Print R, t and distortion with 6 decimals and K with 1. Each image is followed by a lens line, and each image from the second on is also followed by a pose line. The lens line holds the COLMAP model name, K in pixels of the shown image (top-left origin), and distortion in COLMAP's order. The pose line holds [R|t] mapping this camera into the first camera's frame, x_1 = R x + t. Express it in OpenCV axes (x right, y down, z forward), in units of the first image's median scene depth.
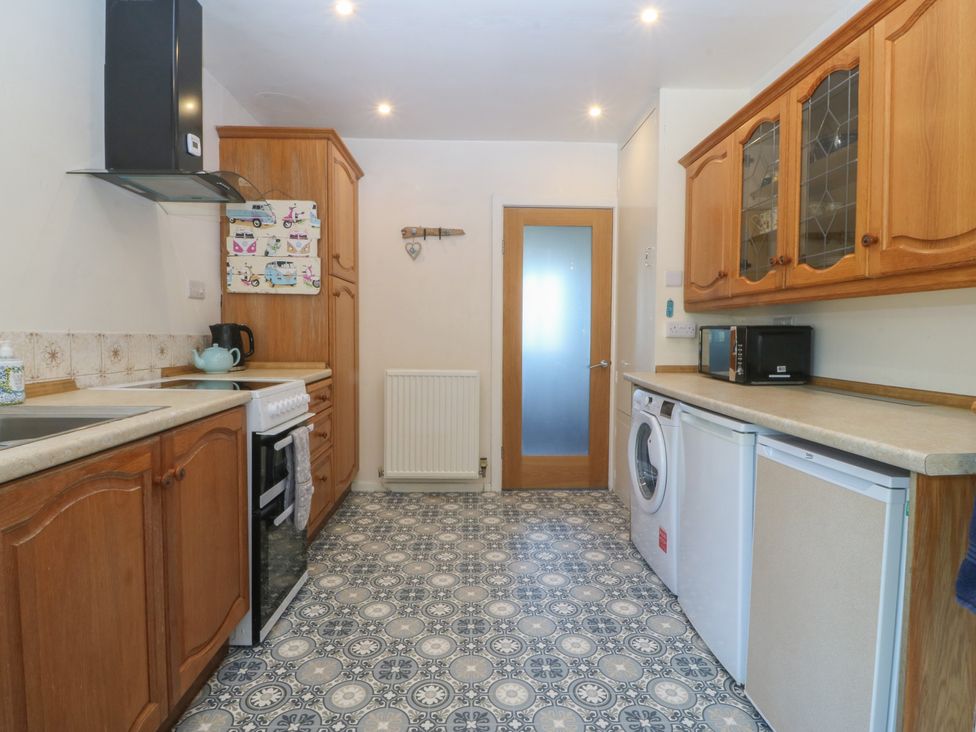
lens RADIAL K [[534.6, 0, 490.6], [0, 534.6, 360.8], [0, 0, 1]] dist [-0.000880, -0.013053]
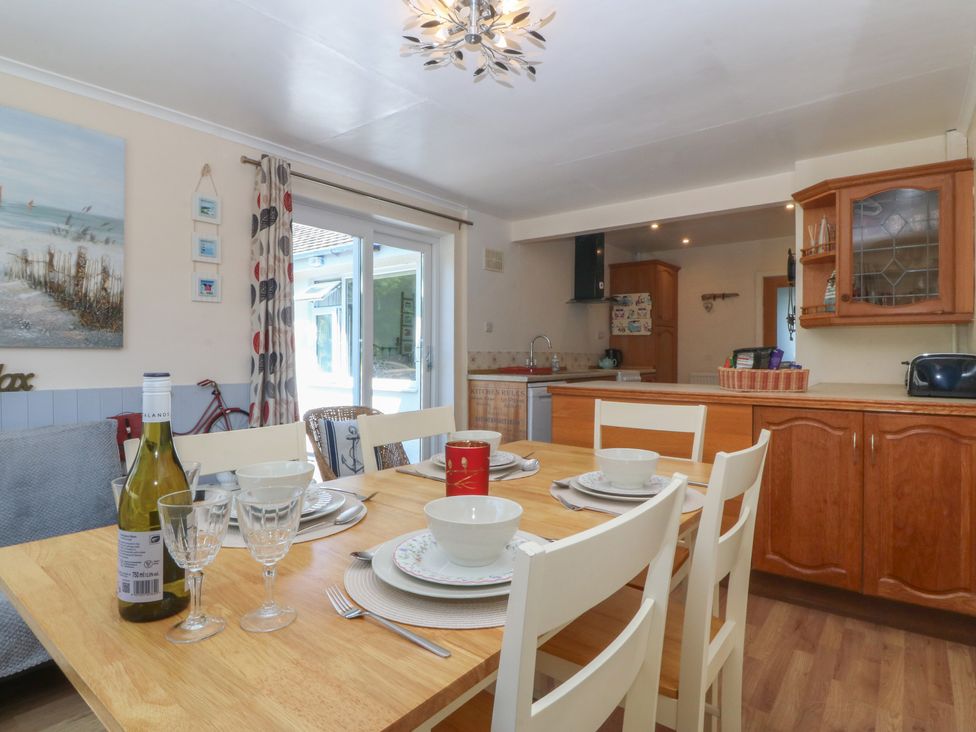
lens RADIAL K [[534.6, 0, 490.6], [0, 534.6, 360.8], [0, 0, 1]] dist [-0.000880, -0.013053]
pose [[0.771948, 0.003535, -0.635676, 0.559724], [-0.028138, 0.999194, -0.028613, 0.061054], [0.635063, 0.039975, 0.771425, -1.089354]]
